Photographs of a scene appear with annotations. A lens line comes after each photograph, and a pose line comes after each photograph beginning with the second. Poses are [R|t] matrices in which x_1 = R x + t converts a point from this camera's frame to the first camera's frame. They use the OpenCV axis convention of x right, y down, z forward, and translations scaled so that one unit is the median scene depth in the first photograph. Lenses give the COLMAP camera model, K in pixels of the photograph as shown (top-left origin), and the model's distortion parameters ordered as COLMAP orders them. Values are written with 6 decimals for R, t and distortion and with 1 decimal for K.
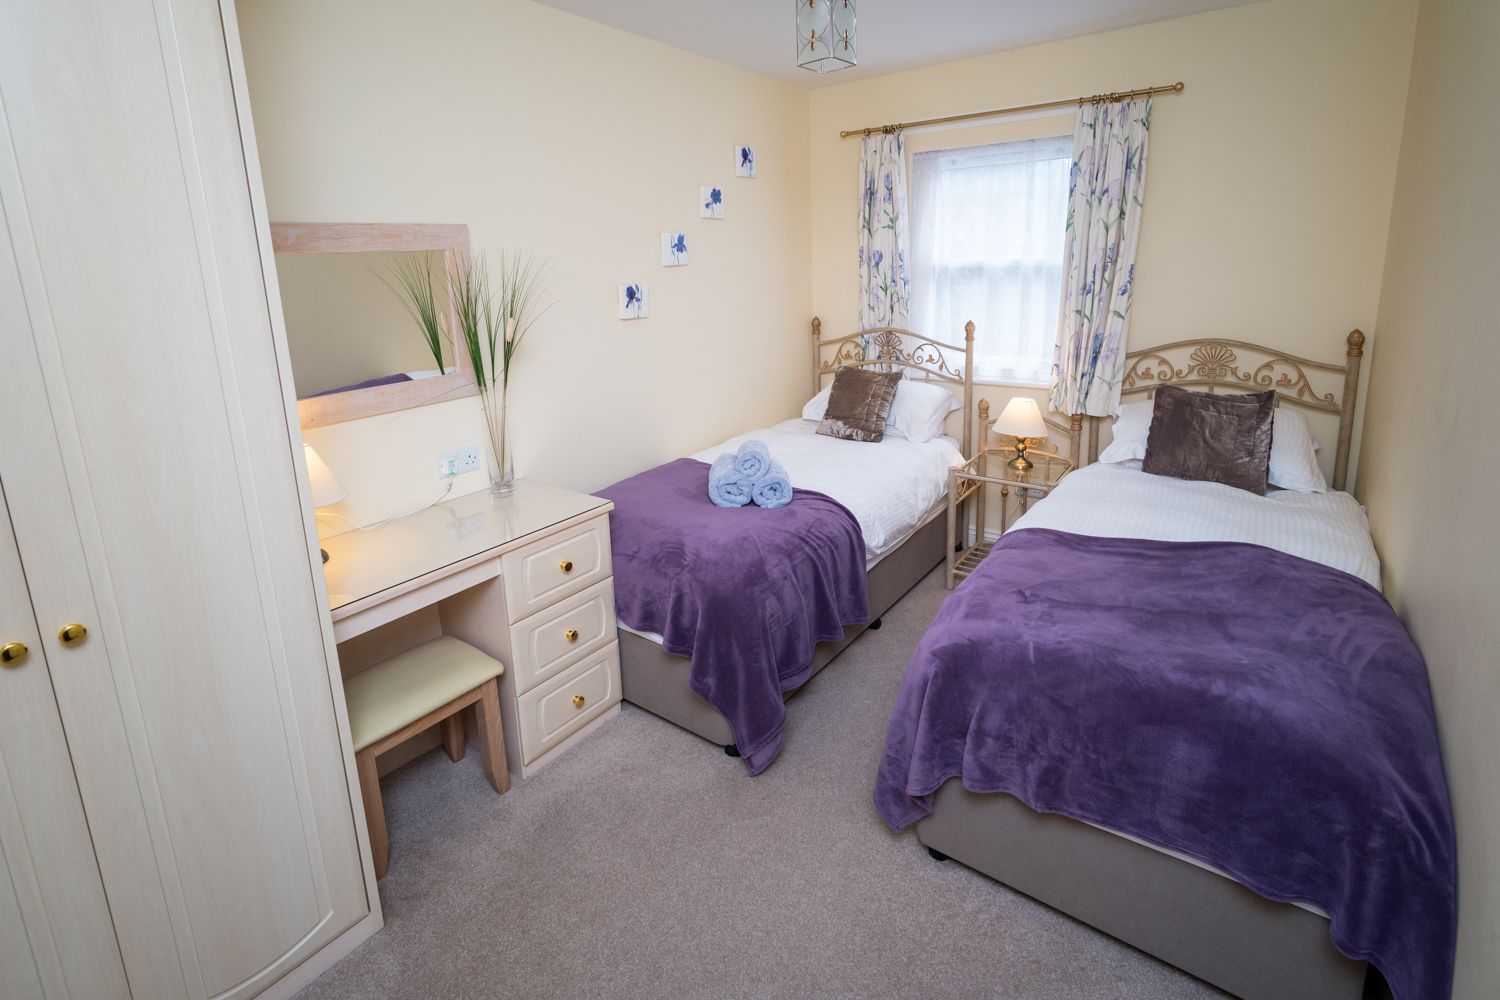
lens RADIAL K [[697.3, 0, 728.5], [0, 697.3, 389.2], [0, 0, 1]] dist [-0.002746, -0.000146]
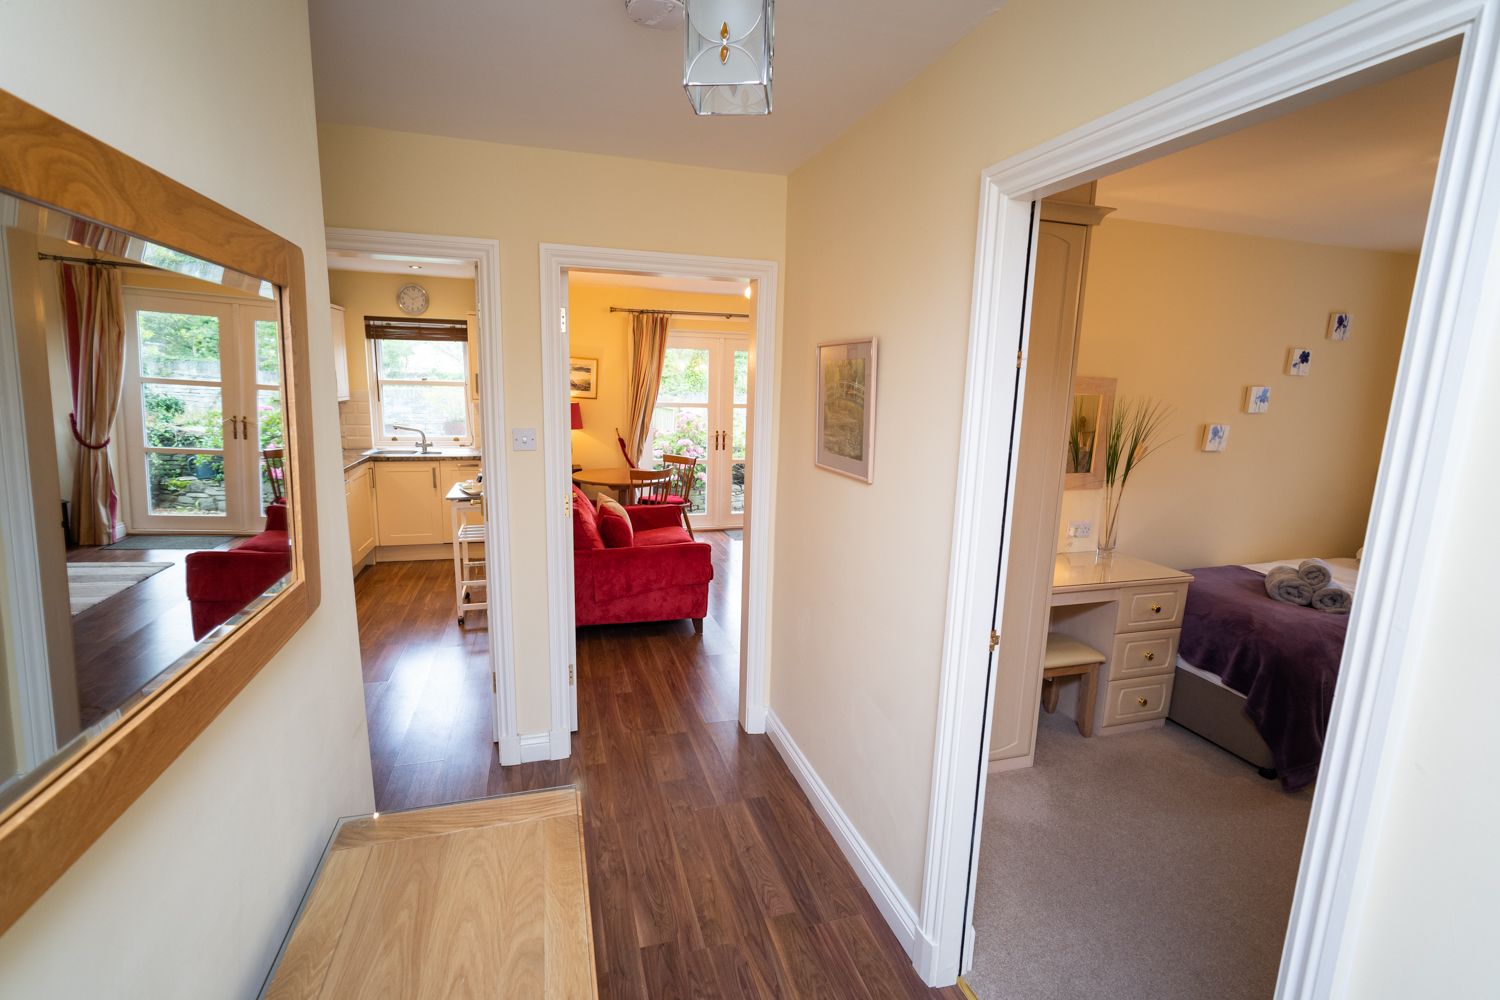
lens RADIAL K [[667.3, 0, 750.0], [0, 667.3, 500.0], [0, 0, 1]] dist [-0.000216, 0.000274]
pose [[0.820074, 0.159672, -0.549531, -0.142050], [-0.161579, 0.985819, 0.045314, 0.070747], [0.548973, 0.051632, 0.834244, -0.501893]]
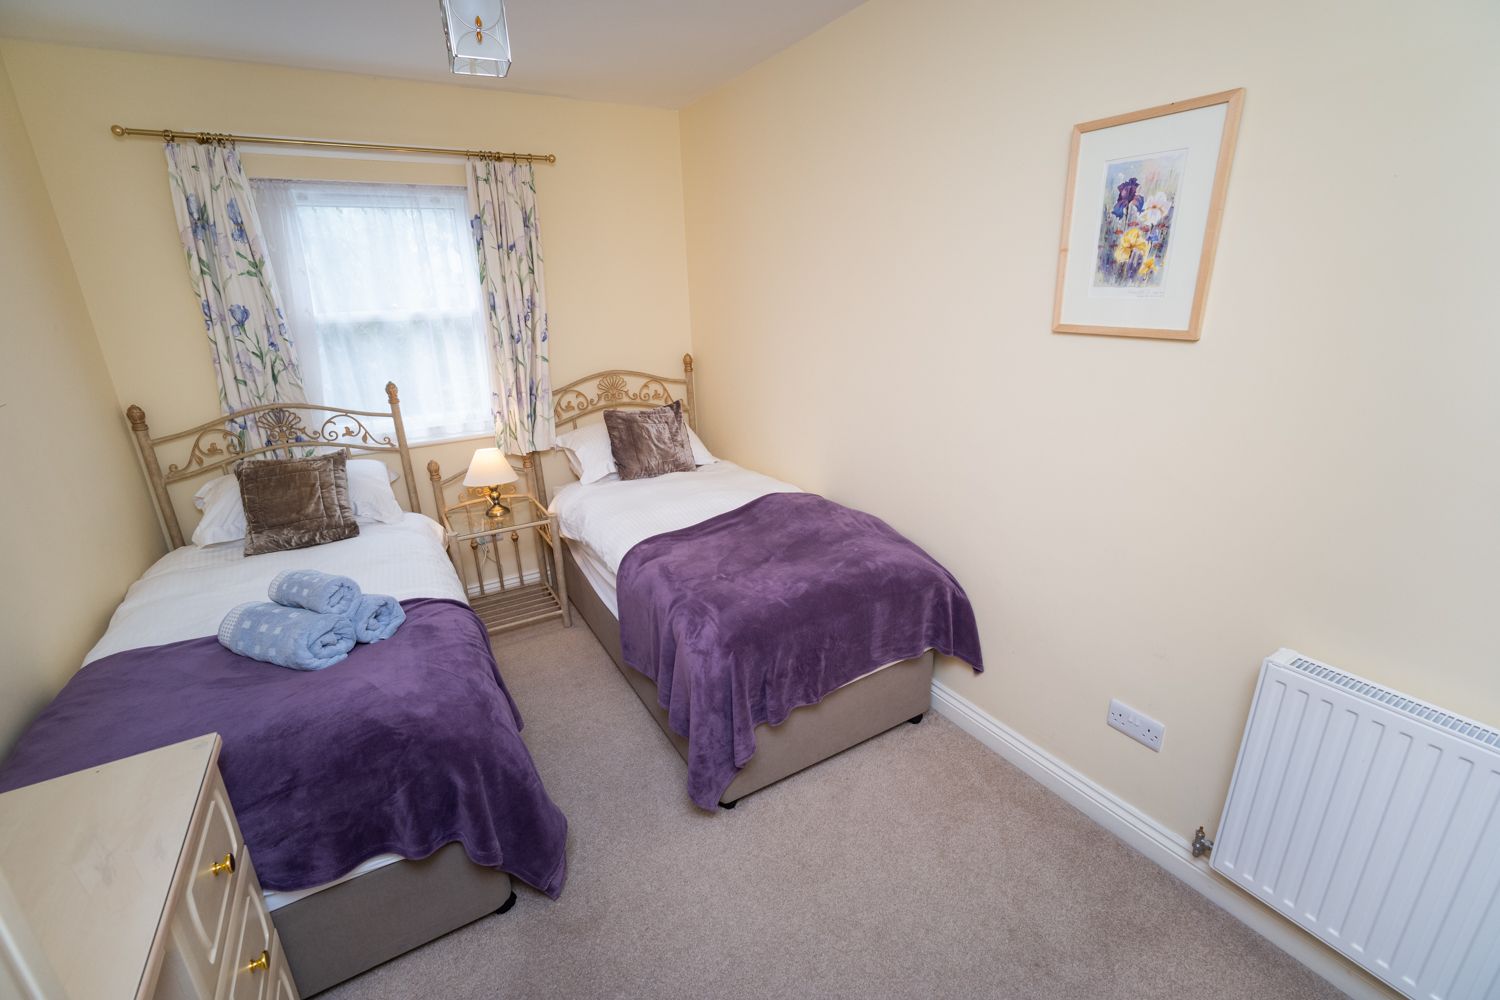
lens RADIAL K [[667.3, 0, 750.0], [0, 667.3, 500.0], [0, 0, 1]] dist [-0.000216, 0.000274]
pose [[0.384077, -0.268541, 0.883386, -0.341824], [0.192872, 0.958996, 0.207670, -0.046885], [-0.902931, 0.090620, 0.420123, 0.255299]]
